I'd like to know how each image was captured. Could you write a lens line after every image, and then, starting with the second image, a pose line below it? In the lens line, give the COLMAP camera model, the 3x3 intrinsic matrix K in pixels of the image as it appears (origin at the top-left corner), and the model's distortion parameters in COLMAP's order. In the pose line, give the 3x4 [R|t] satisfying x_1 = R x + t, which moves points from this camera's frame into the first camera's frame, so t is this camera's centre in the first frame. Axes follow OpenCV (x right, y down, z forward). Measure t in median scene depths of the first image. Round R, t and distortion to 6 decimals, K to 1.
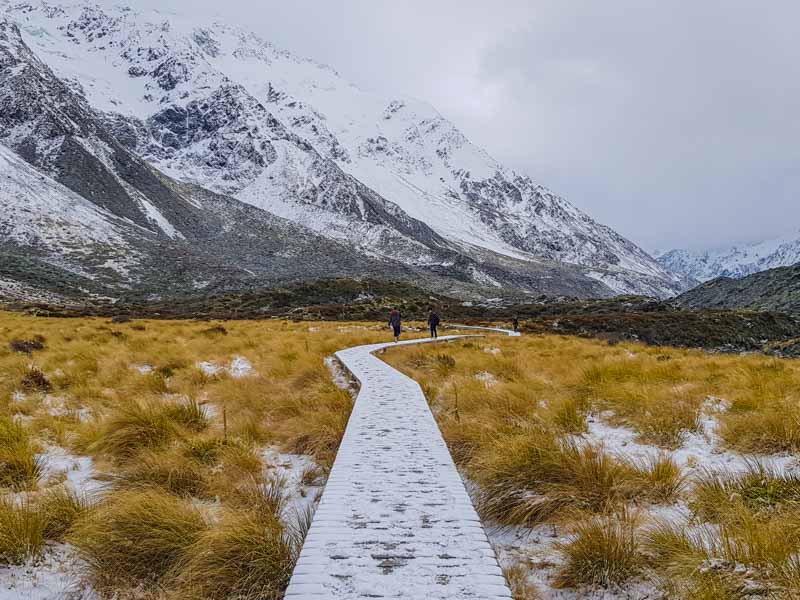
lens RADIAL K [[684.1, 0, 384.7], [0, 684.1, 336.3], [0, 0, 1]] dist [0.027662, -0.060961]
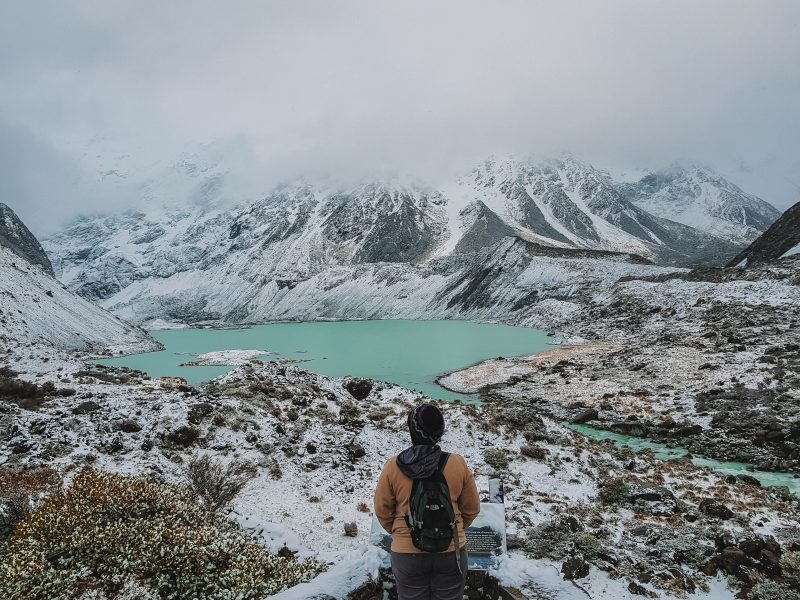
lens RADIAL K [[655.0, 0, 401.7], [0, 655.0, 304.4], [0, 0, 1]] dist [0.019417, -0.002105]
pose [[0.809909, -0.033221, -0.585614, 0.267589], [0.048917, 0.998742, 0.010995, 0.020514], [0.584512, -0.037552, 0.810515, -1.195975]]
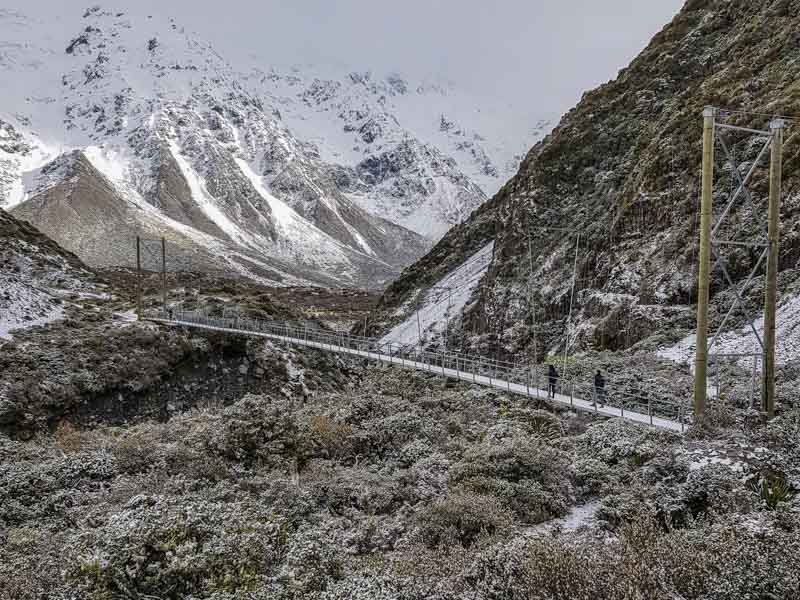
lens RADIAL K [[684.1, 0, 405.2], [0, 684.1, 330.4], [0, 0, 1]] dist [0.027662, -0.060961]
pose [[0.968668, 0.018355, -0.247679, 0.157053], [-0.010666, 0.999420, 0.032350, 0.005555], [0.248129, -0.028695, 0.968302, -0.497861]]
